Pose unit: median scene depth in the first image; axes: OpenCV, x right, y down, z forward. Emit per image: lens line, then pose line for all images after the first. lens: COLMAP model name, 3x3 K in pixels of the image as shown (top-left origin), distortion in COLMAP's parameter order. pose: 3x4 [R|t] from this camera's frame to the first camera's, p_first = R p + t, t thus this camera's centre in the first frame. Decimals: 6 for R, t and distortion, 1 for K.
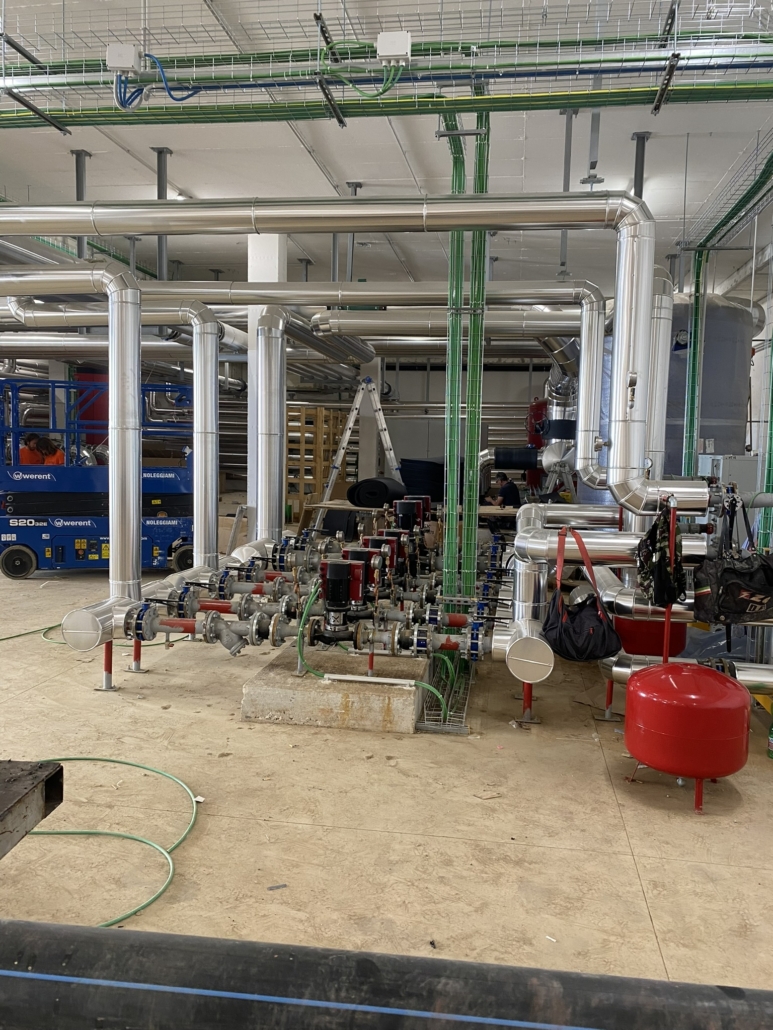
lens RADIAL K [[781.6, 0, 386.5], [0, 781.6, 513.4], [0, 0, 1]] dist [0.036569, -0.039381]
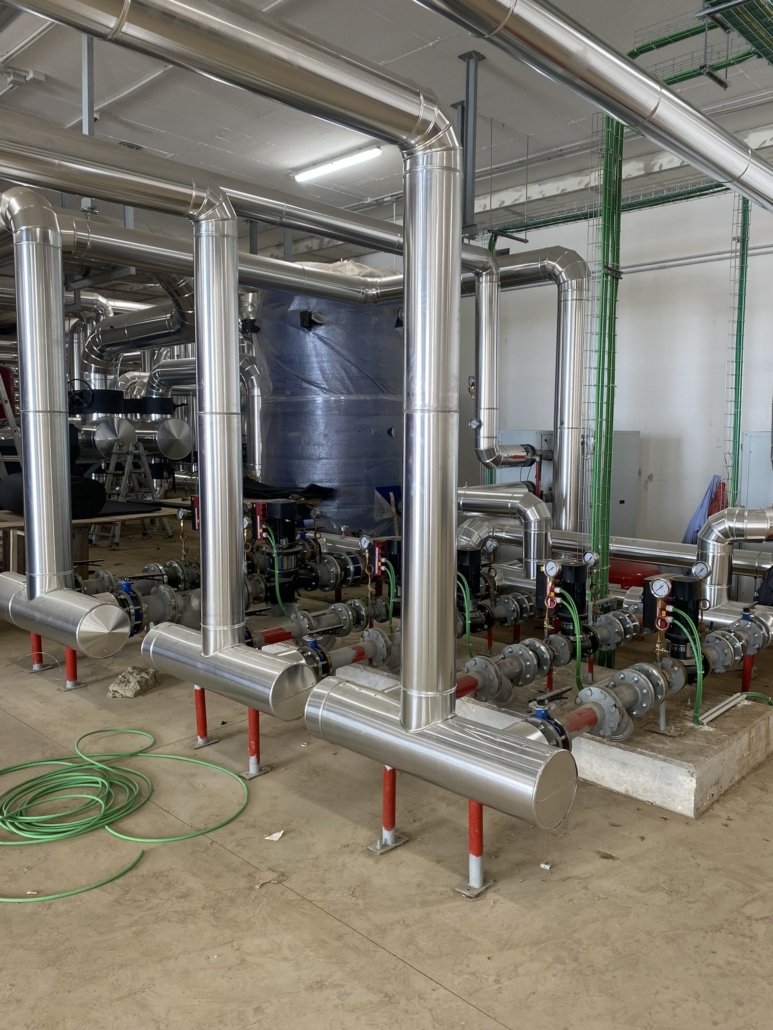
lens RADIAL K [[781.6, 0, 386.5], [0, 781.6, 513.6], [0, 0, 1]] dist [0.036569, -0.039381]
pose [[0.562687, -0.117088, 0.818336, -0.870289], [0.084268, 0.992886, 0.084119, -0.094661], [-0.822364, 0.021627, 0.568551, 0.784364]]
